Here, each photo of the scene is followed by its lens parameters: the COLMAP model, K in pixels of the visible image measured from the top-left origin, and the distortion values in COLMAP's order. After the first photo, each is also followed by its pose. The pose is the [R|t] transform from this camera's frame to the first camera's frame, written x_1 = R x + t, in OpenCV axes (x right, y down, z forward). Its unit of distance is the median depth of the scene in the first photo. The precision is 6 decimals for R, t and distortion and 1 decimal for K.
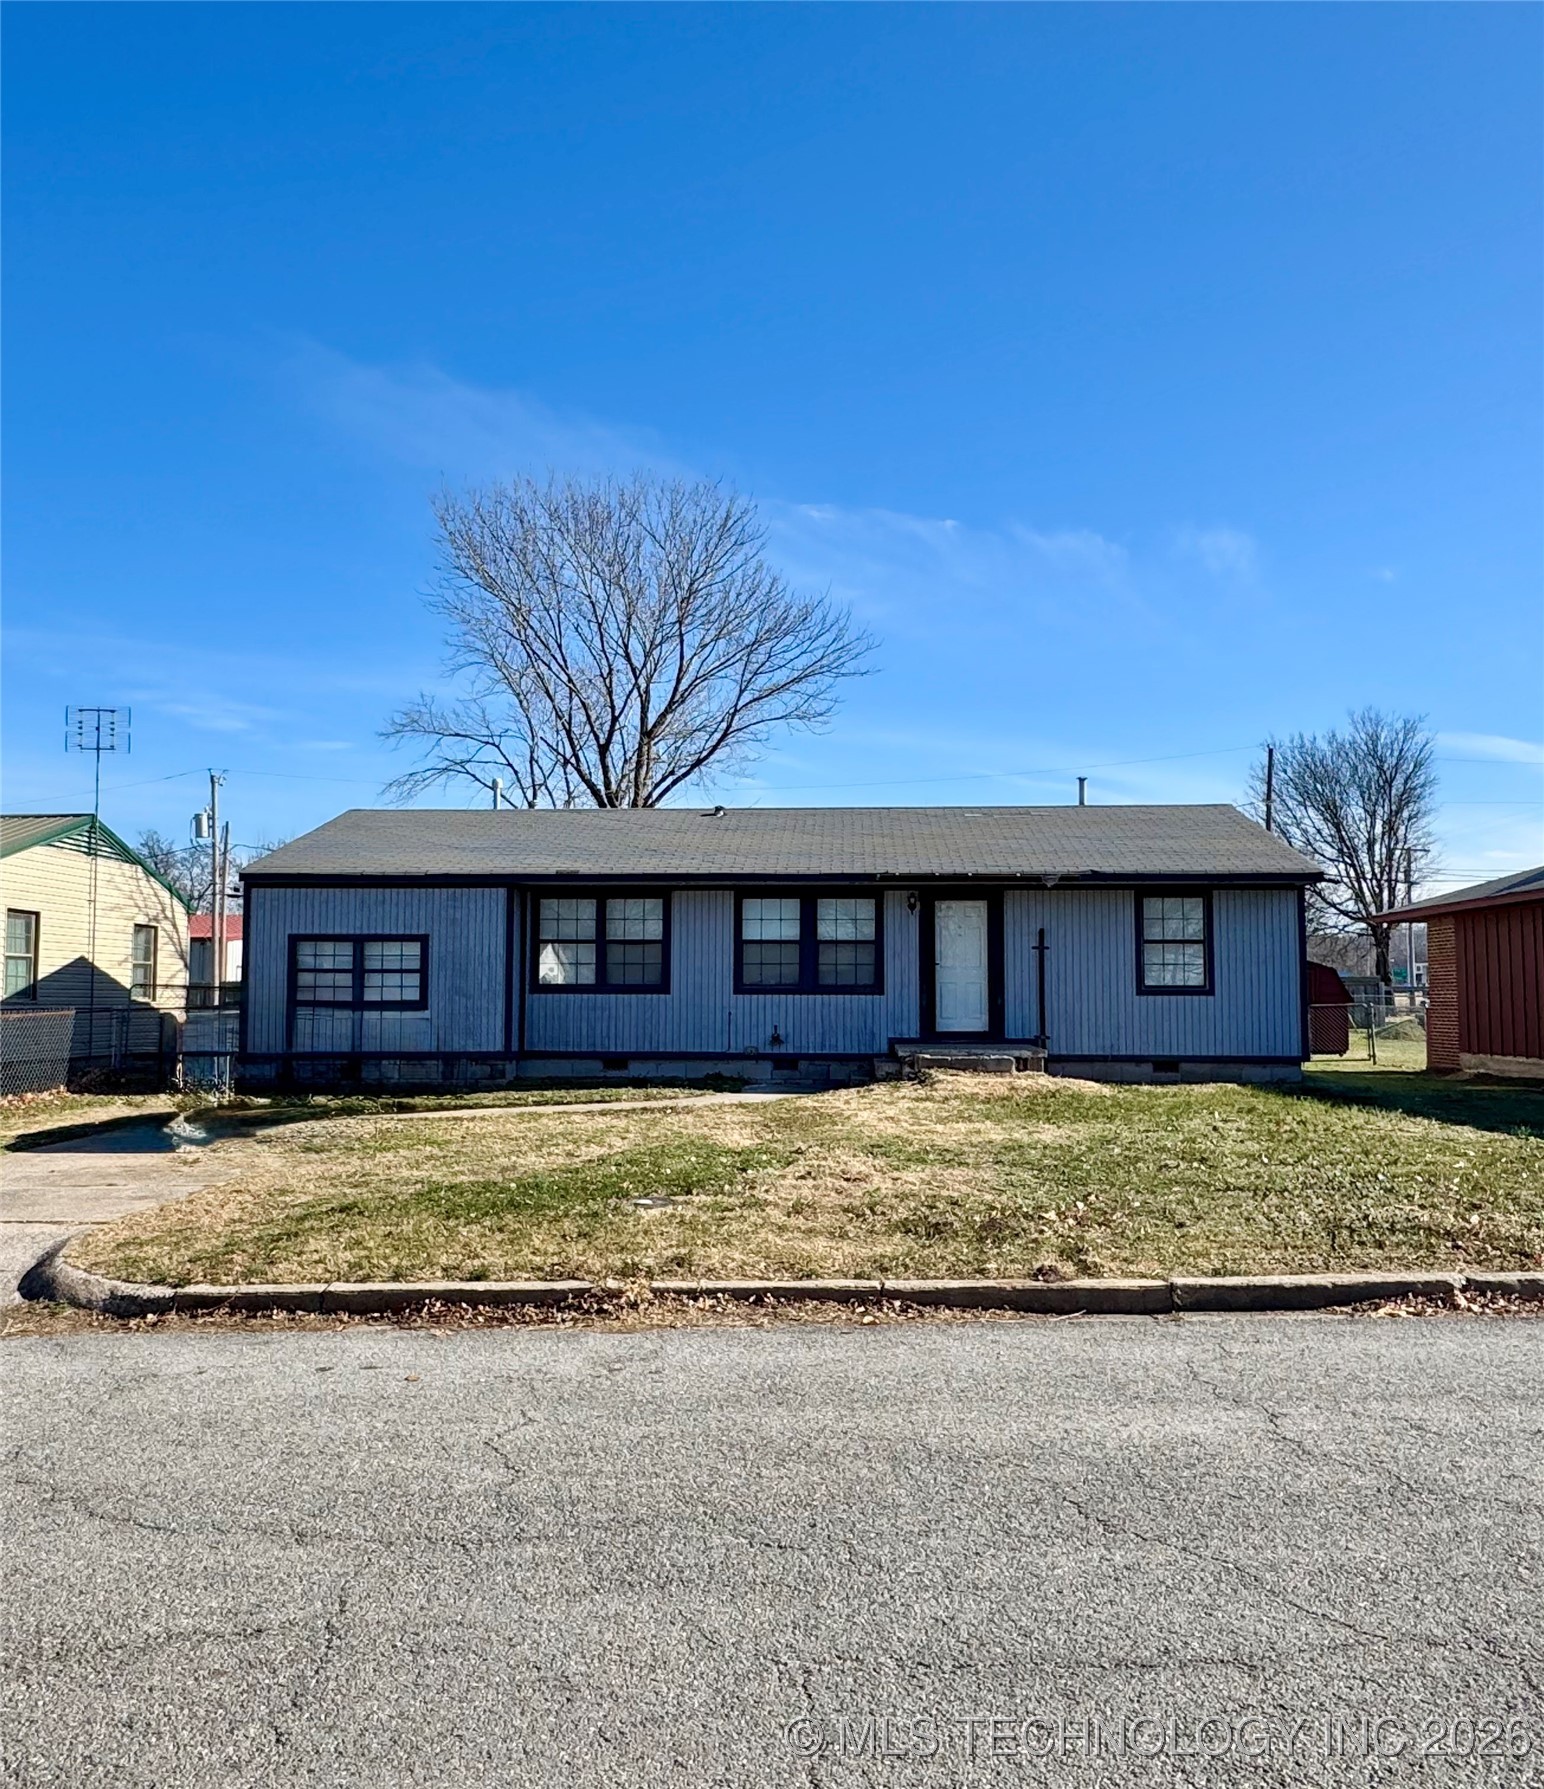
lens RADIAL K [[1495.8, 0, 765.8], [0, 1495.8, 897.2], [0, 0, 1]] dist [-0.019690, 0.004358]
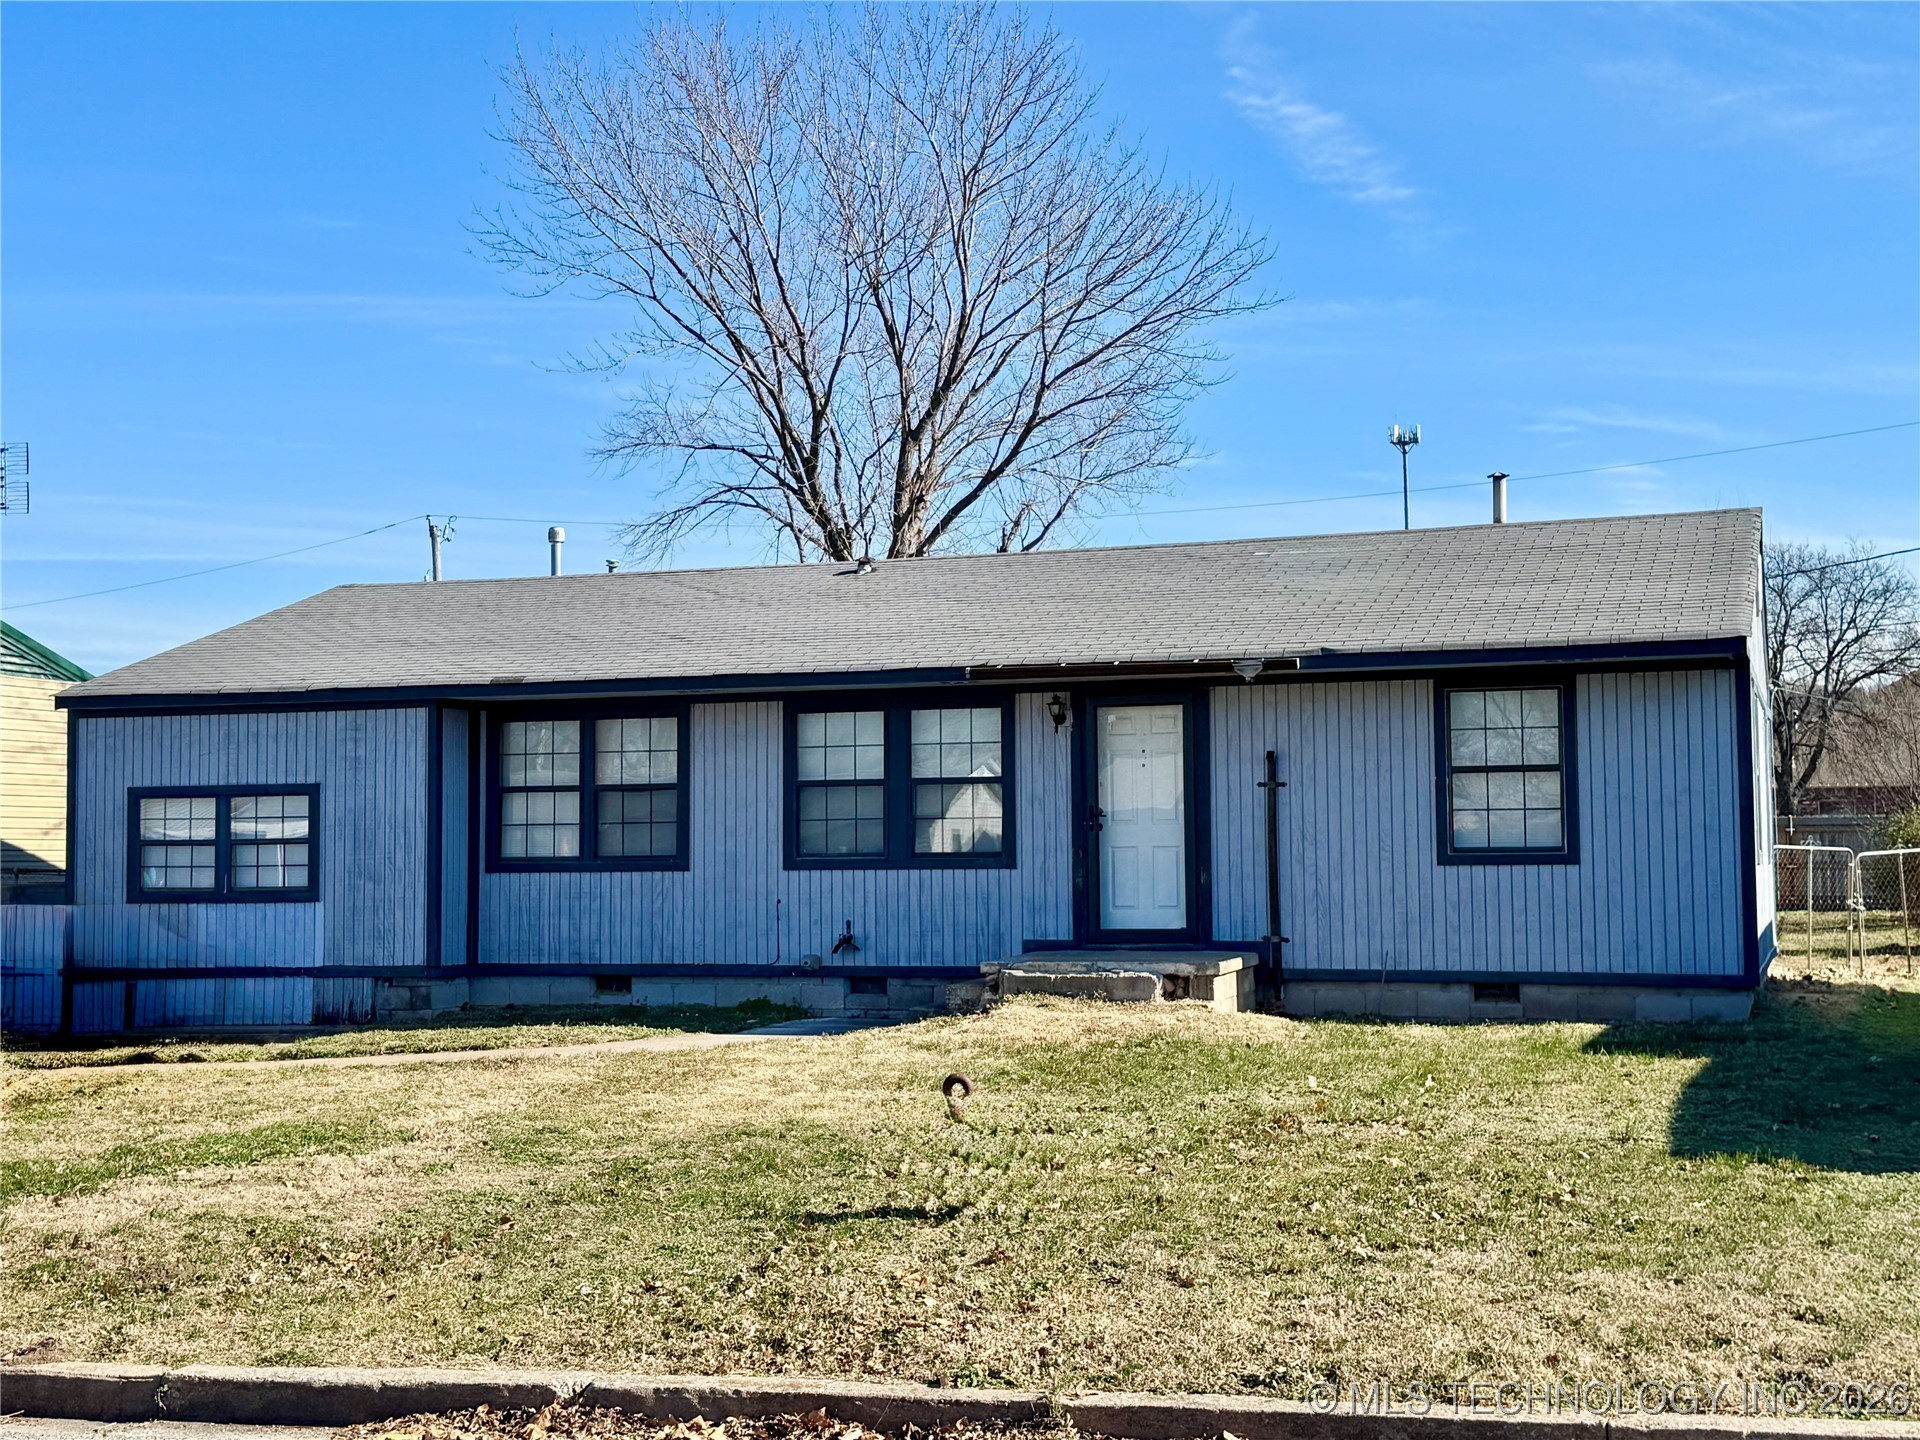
lens RADIAL K [[2529.4, 0, 960.1], [0, 2529.4, 730.4], [0, 0, 1]] dist [0.128691, 0.000000]
pose [[0.960137, -0.026477, -0.278272, 0.340355], [0.031596, 0.999404, 0.013924, -0.004459], [0.277737, -0.022161, 0.960402, 0.027342]]
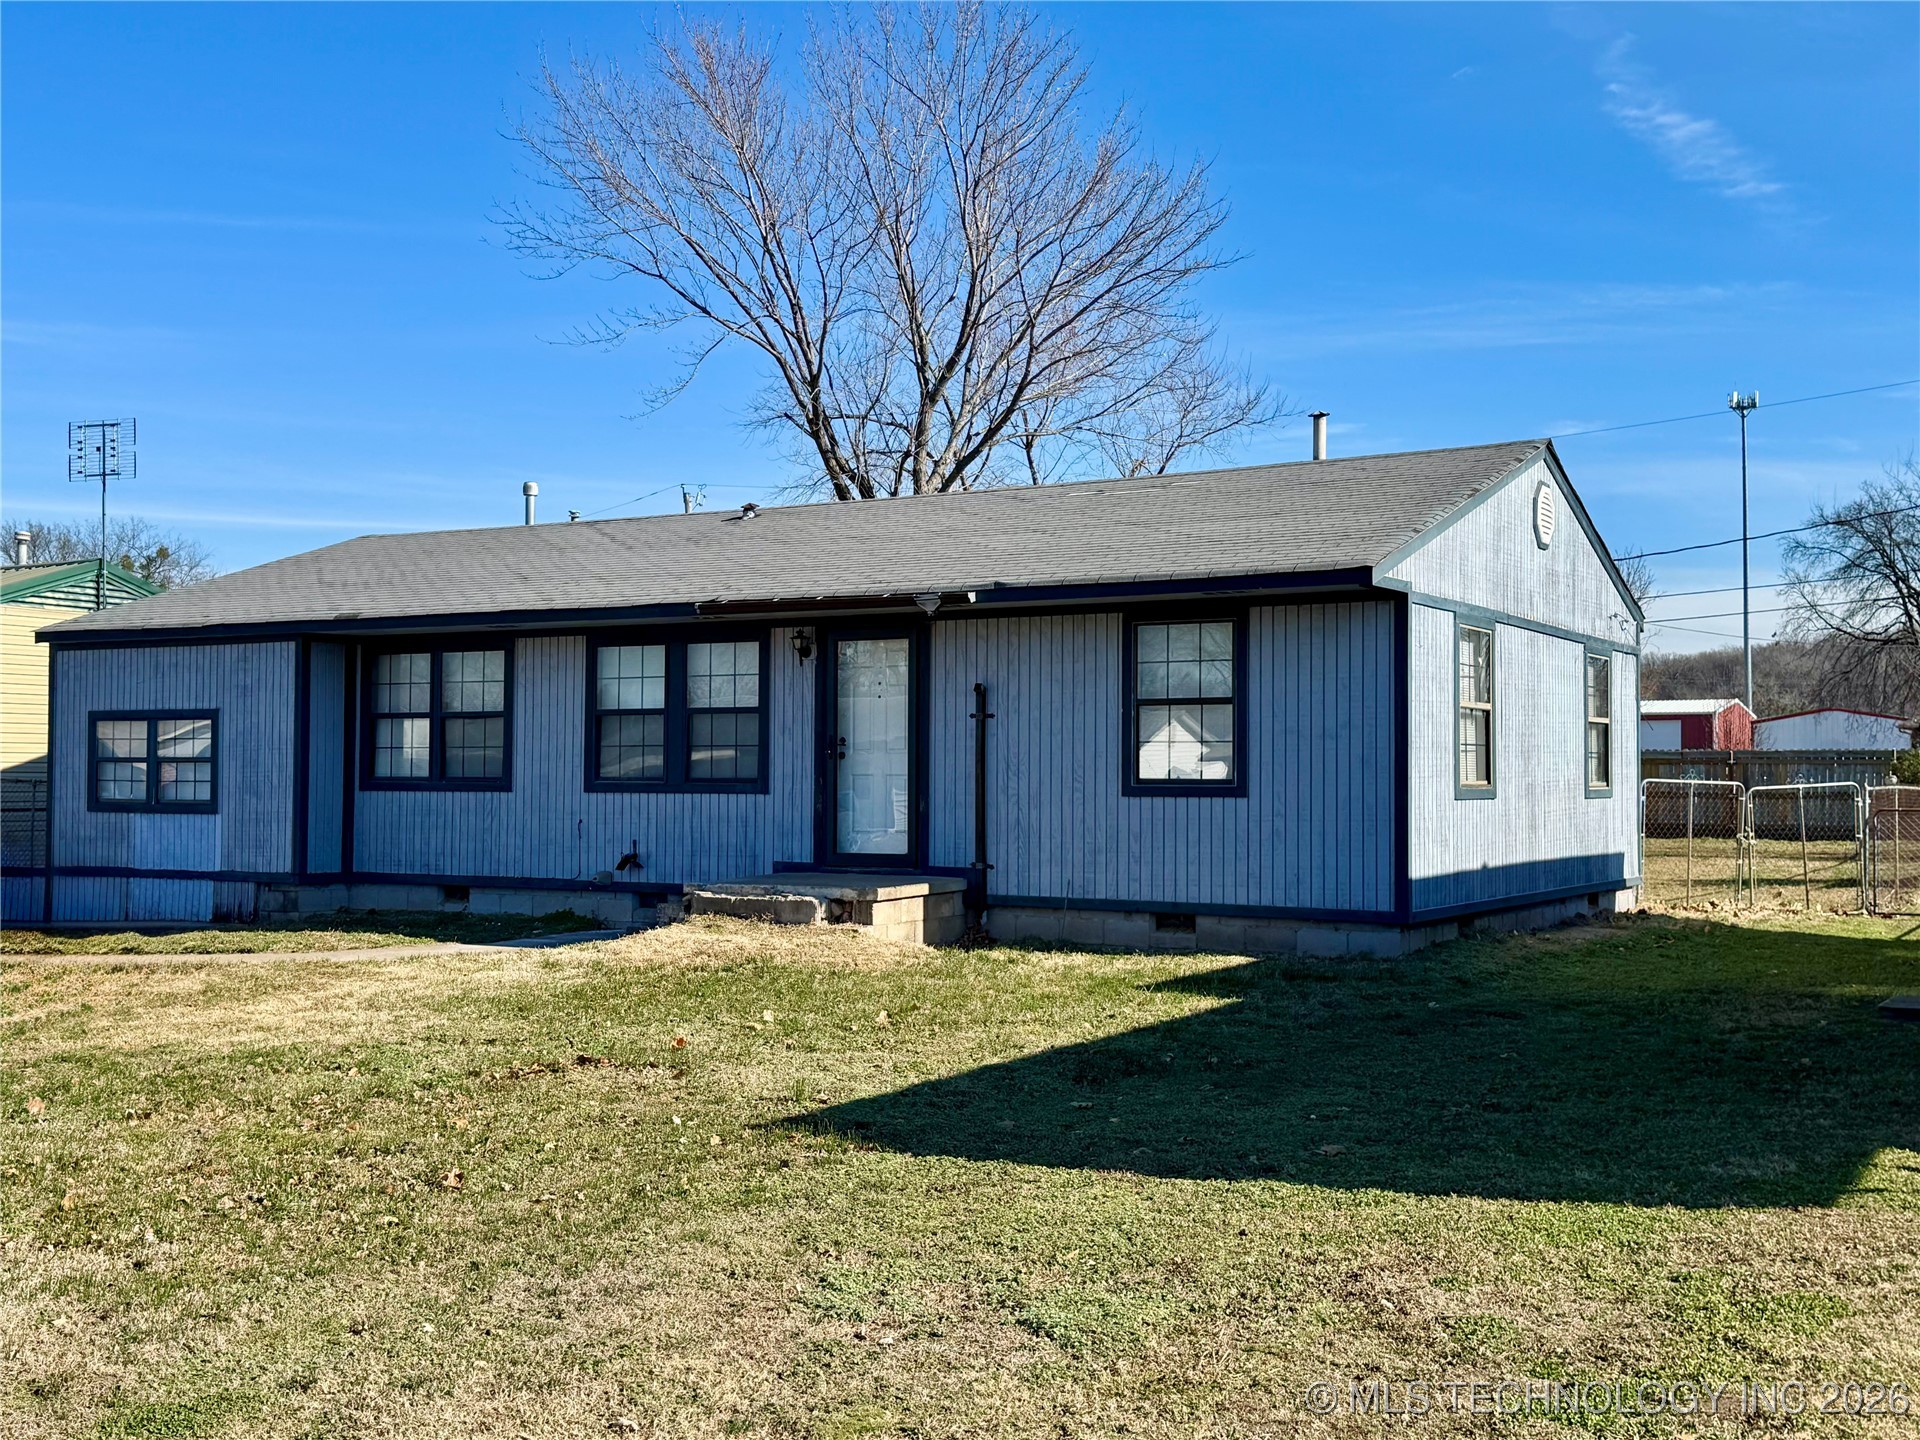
lens RADIAL K [[2100.7, 0, 959.3], [0, 2100.7, 719.5], [0, 0, 1]] dist [0.069685, 0.000000]
pose [[0.887715, -0.013271, -0.460201, 0.558618], [0.032287, 0.998918, 0.033475, 0.007108], [0.459259, -0.044575, 0.887183, 0.255362]]
